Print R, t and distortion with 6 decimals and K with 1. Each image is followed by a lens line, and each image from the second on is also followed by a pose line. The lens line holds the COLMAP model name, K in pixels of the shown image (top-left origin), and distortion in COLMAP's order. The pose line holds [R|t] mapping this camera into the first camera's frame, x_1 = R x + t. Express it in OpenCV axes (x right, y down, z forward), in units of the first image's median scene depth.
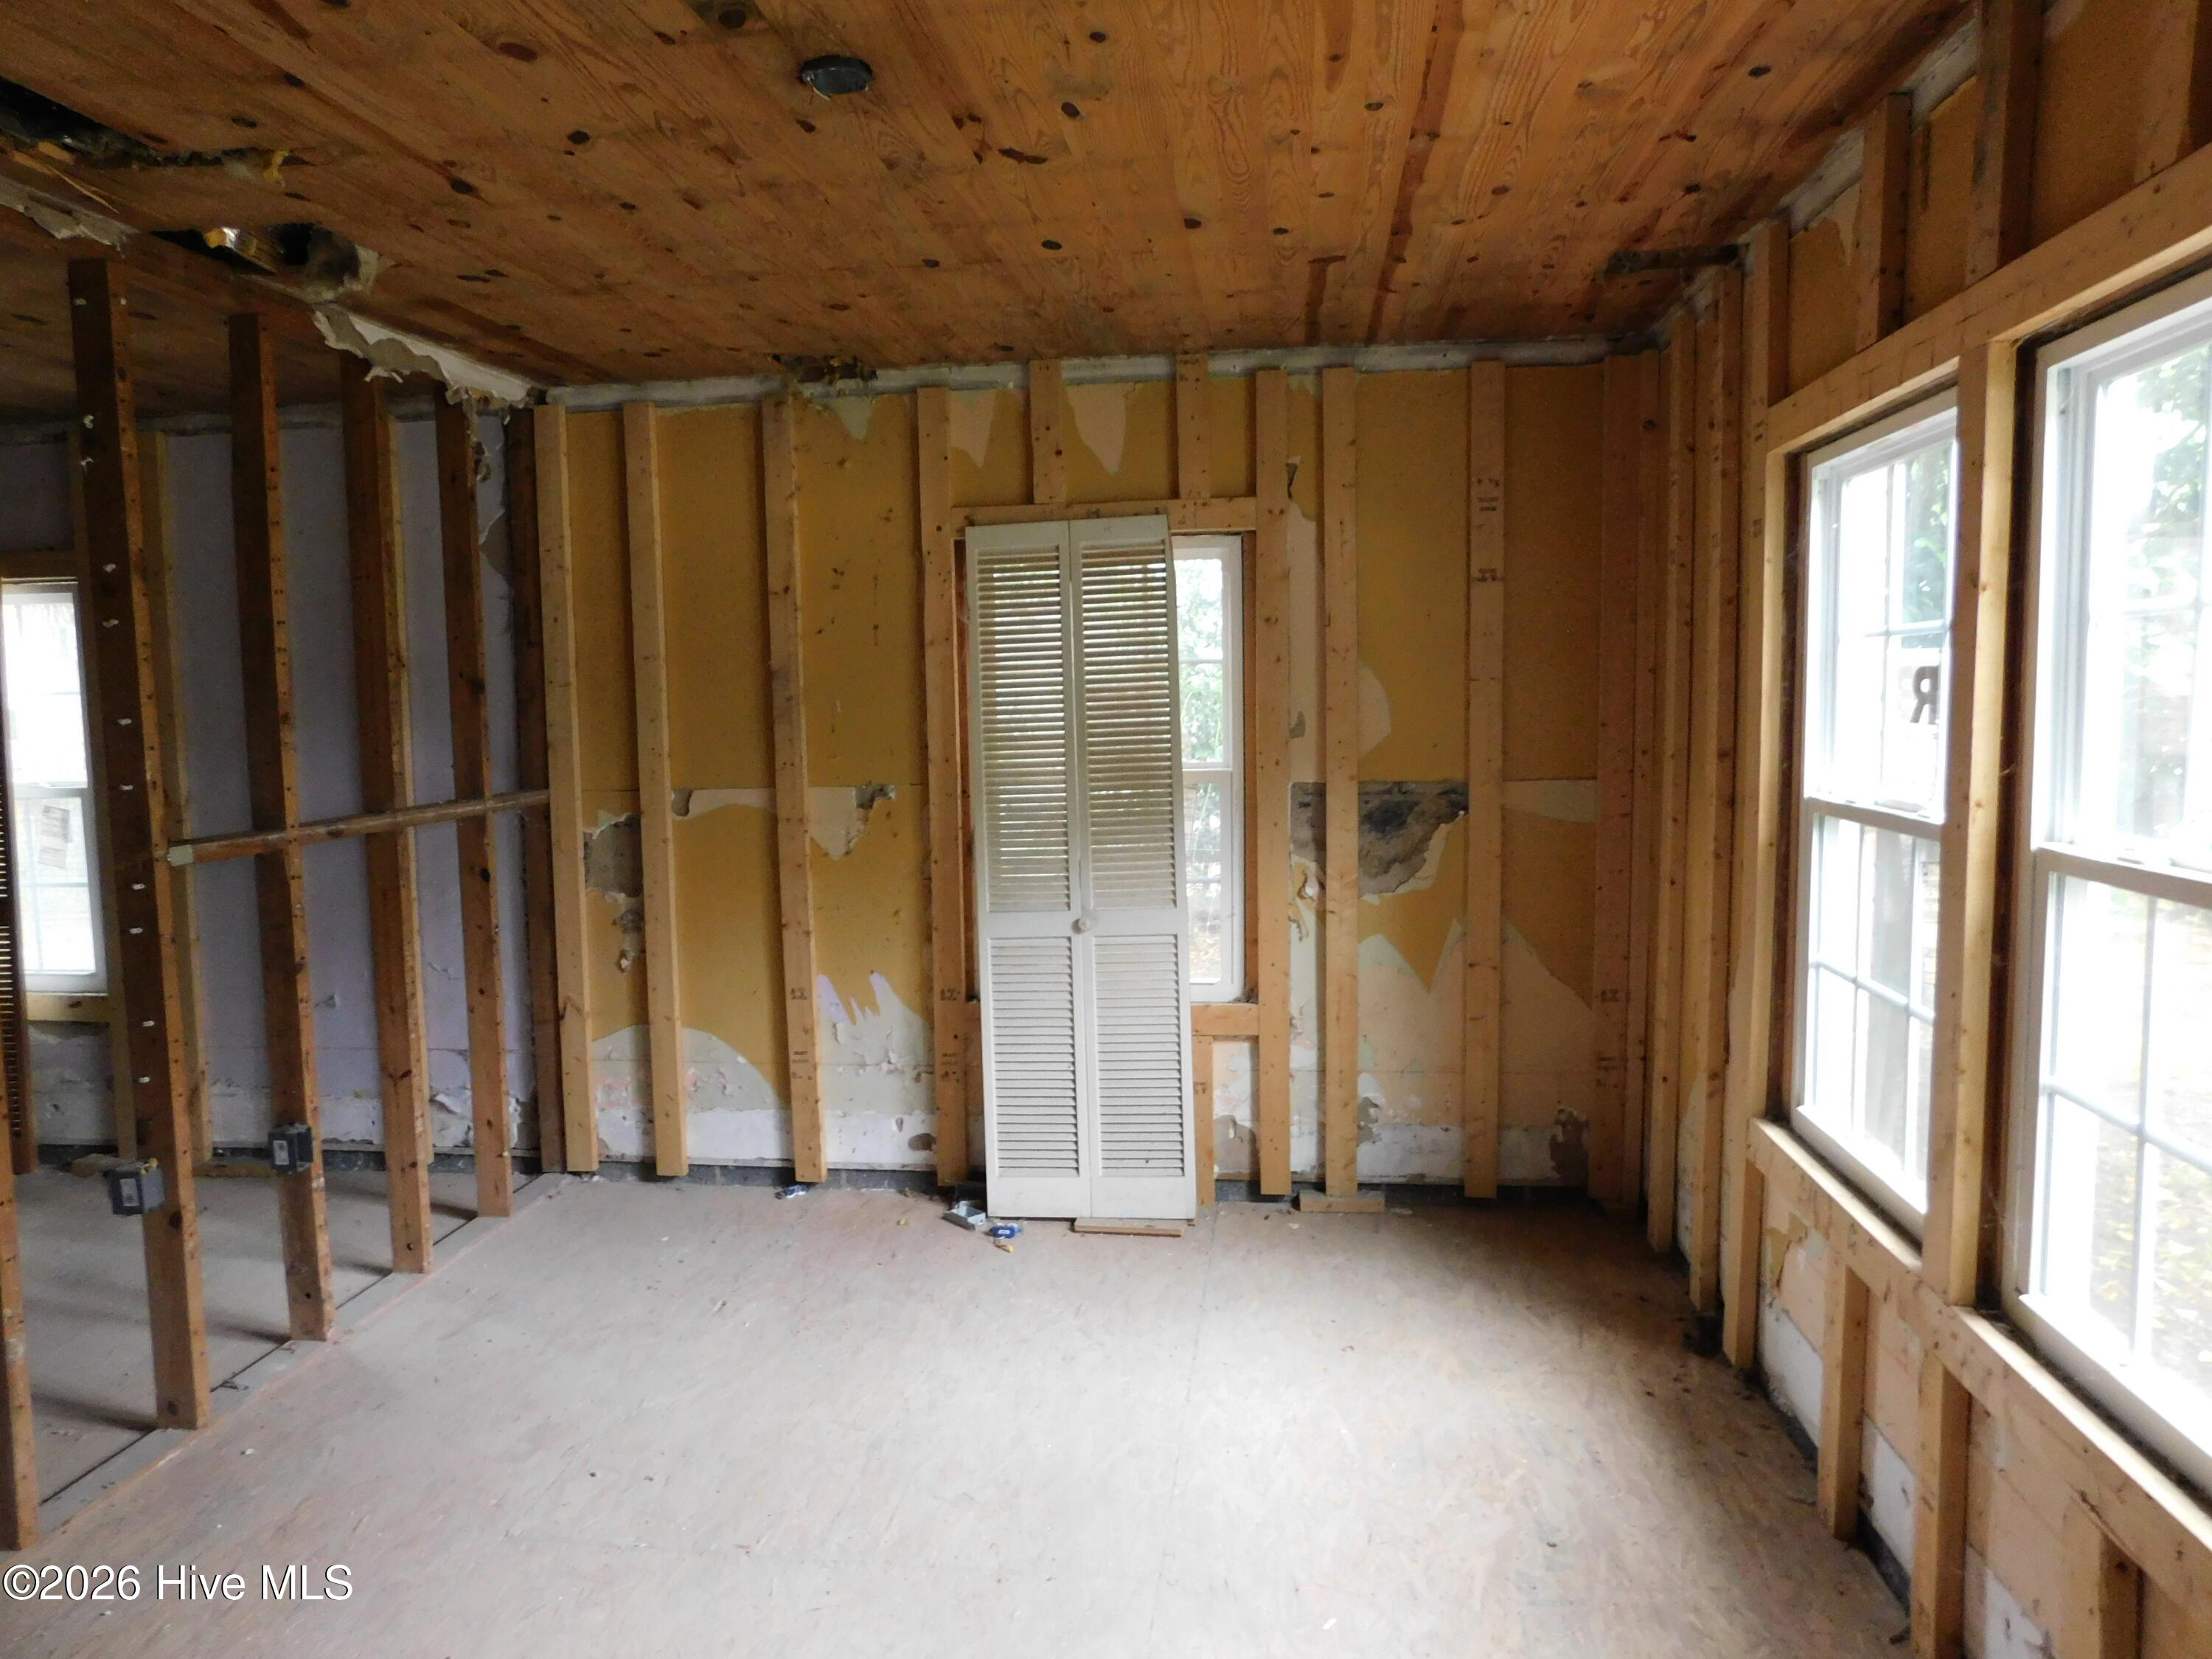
lens RADIAL K [[1464.7, 0, 1106.0], [0, 1464.7, 820.0], [0, 0, 1]] dist [-0.062632, 0.054957]
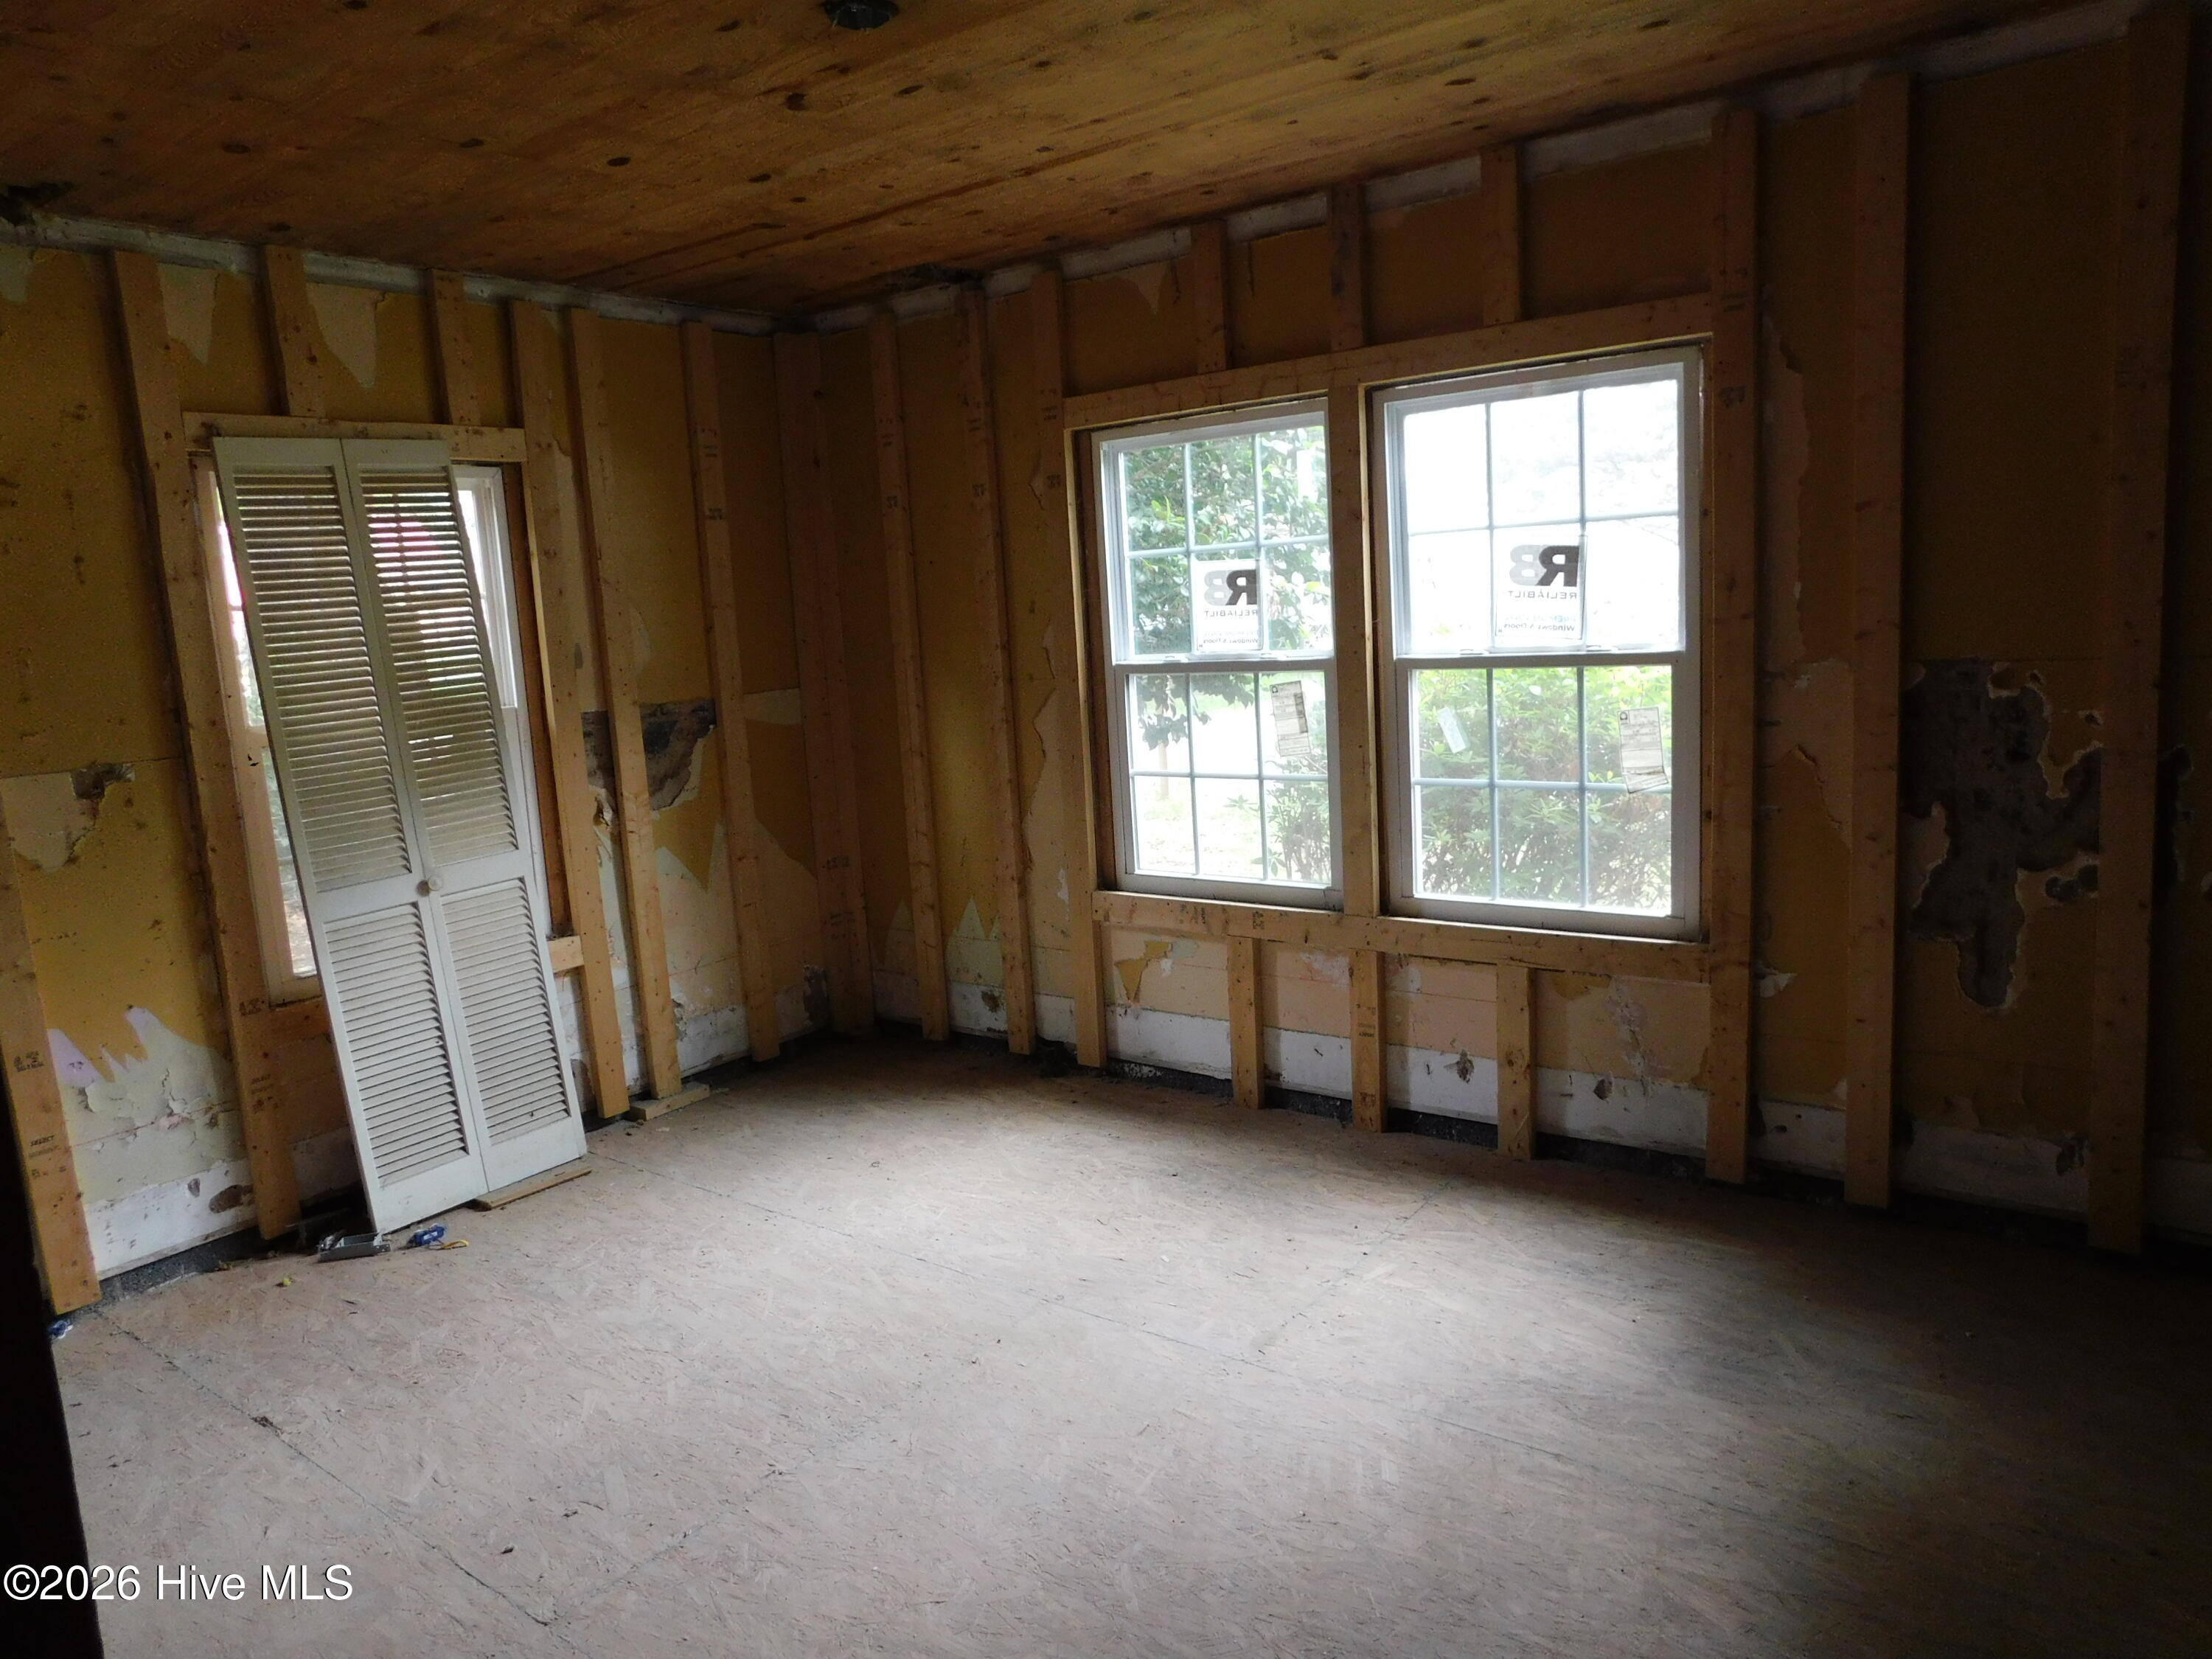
lens RADIAL K [[1464.7, 0, 1106.0], [0, 1464.7, 820.0], [0, 0, 1]] dist [-0.062632, 0.054957]
pose [[0.501363, -0.142568, 0.853411, -0.567636], [0.127528, 0.987735, 0.090088, 0.003495], [-0.855787, 0.063667, 0.513395, 0.169548]]
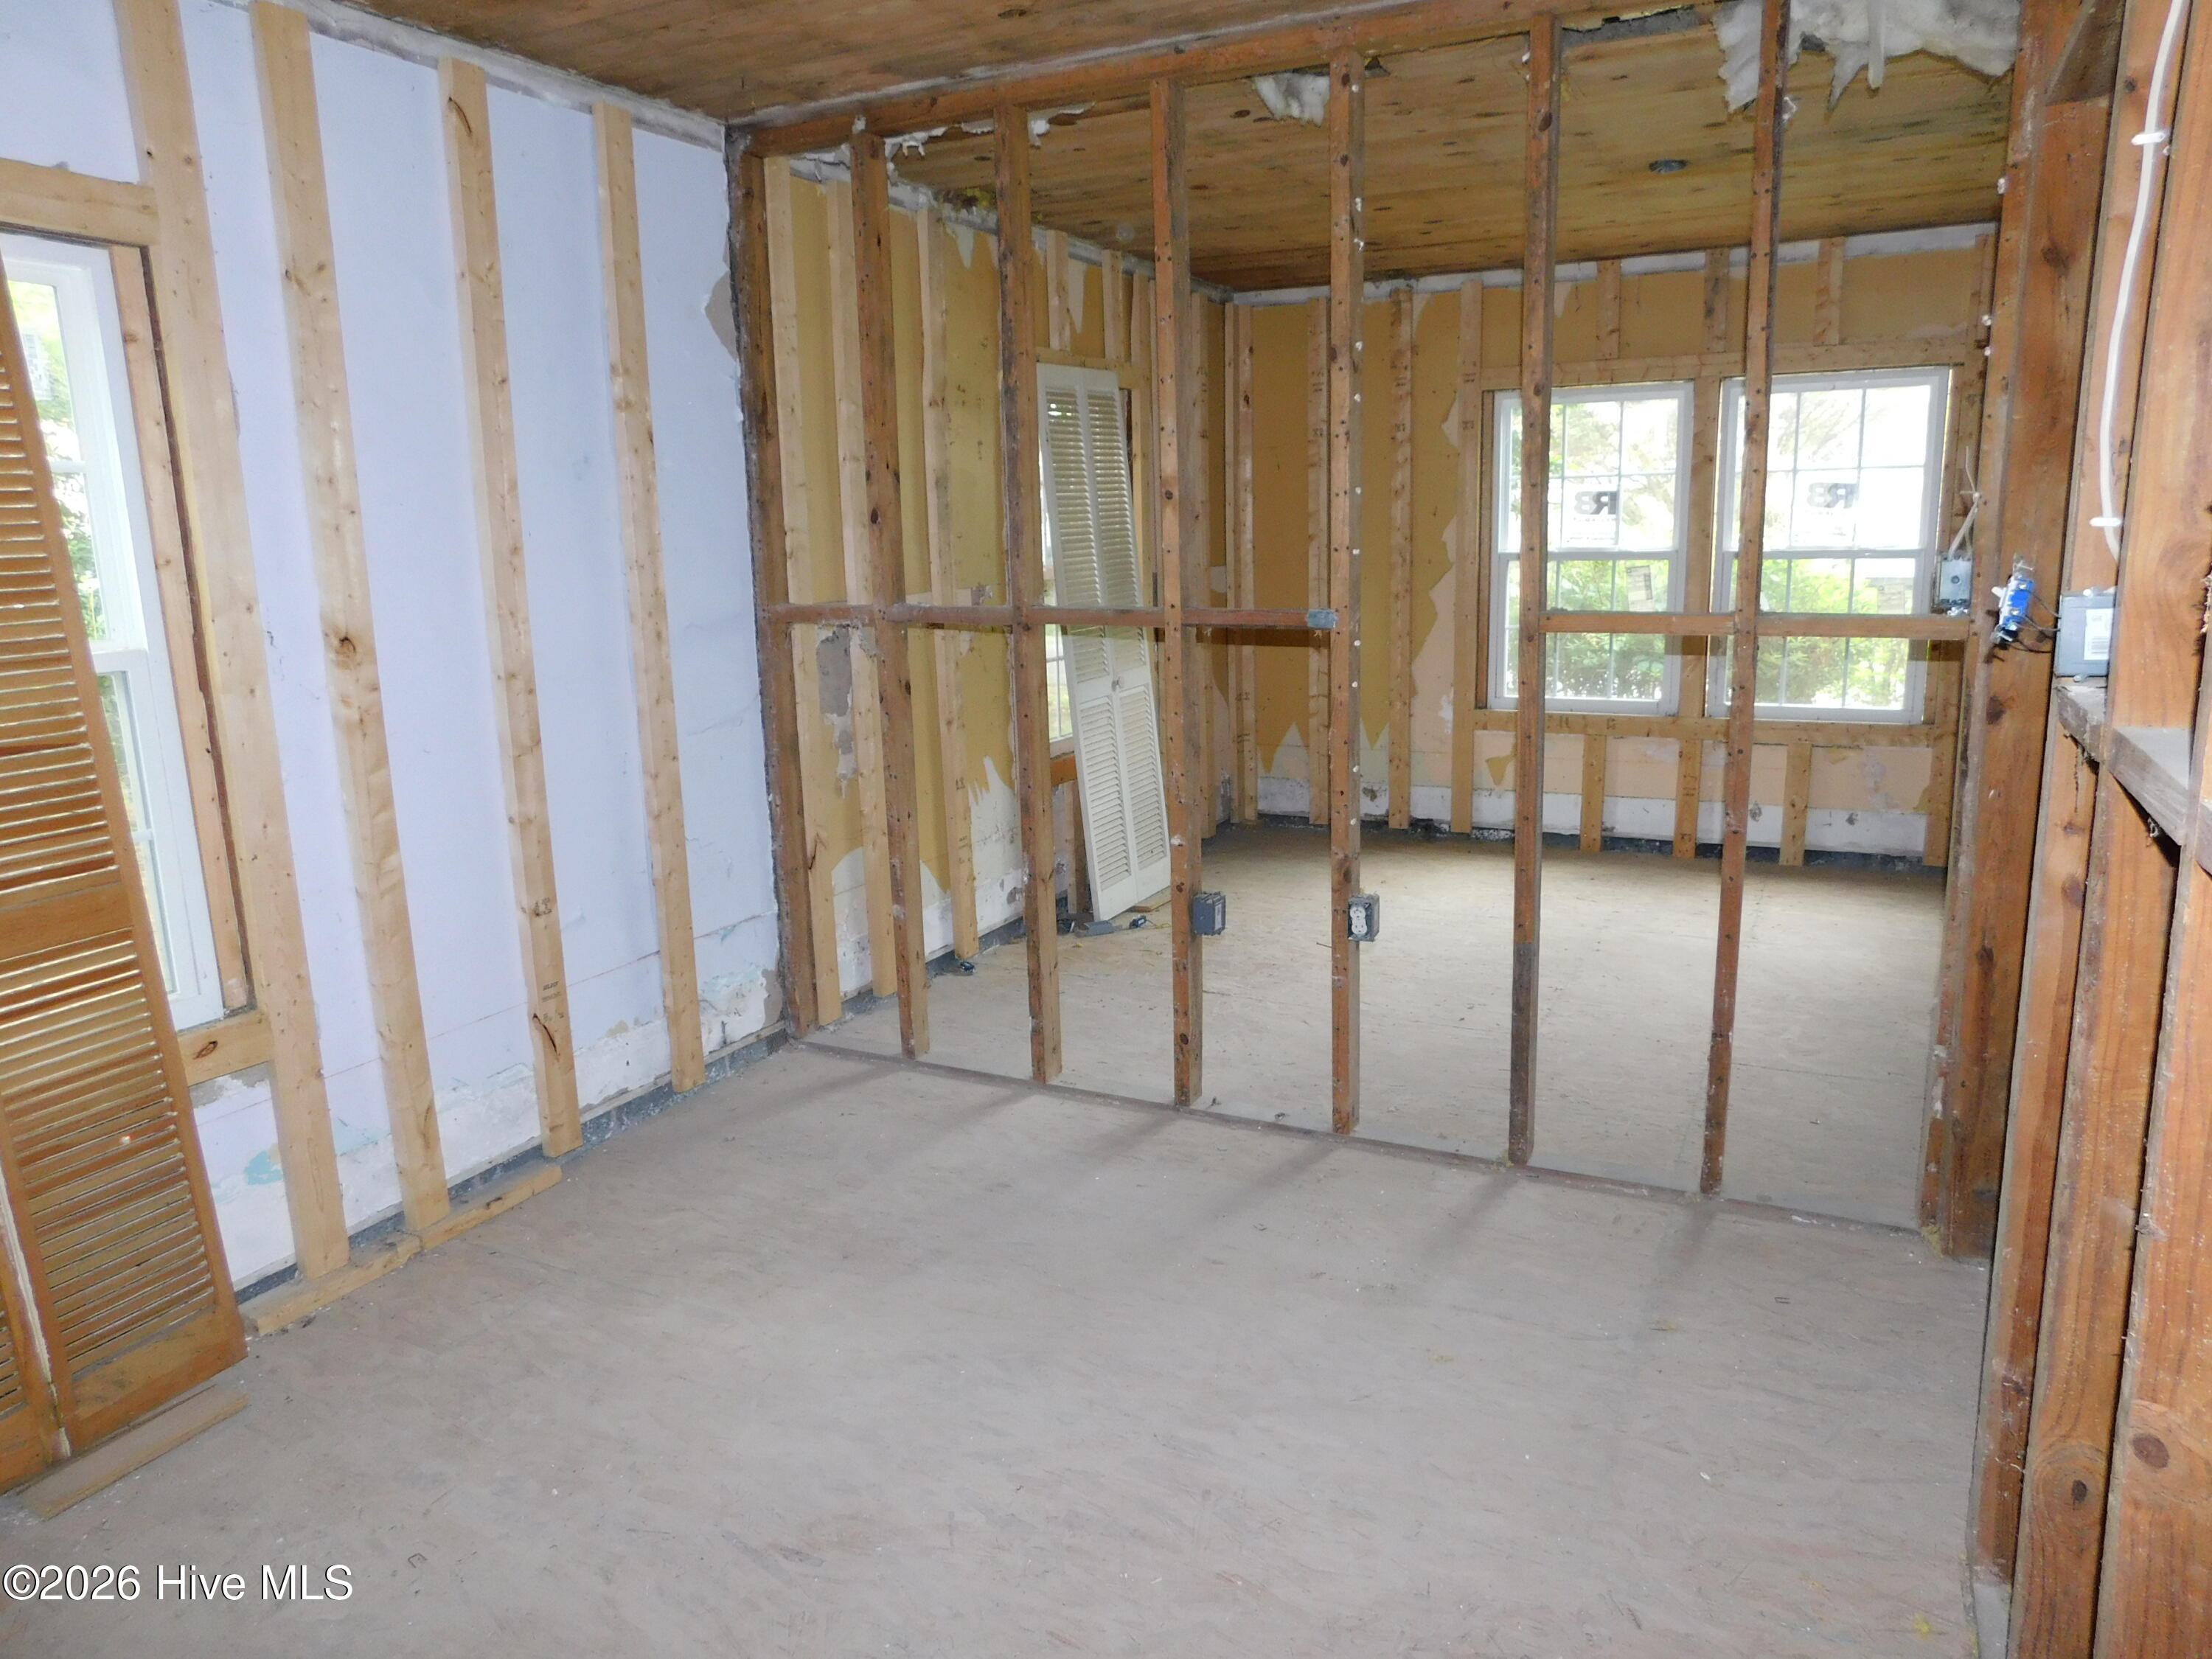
lens RADIAL K [[1464.7, 0, 1106.0], [0, 1464.7, 820.0], [0, 0, 1]] dist [-0.062632, 0.054957]
pose [[0.342150, -0.175205, 0.923167, -1.243821], [0.102288, 0.983569, 0.148758, -0.005131], [-0.934061, 0.043532, 0.354450, 0.546099]]
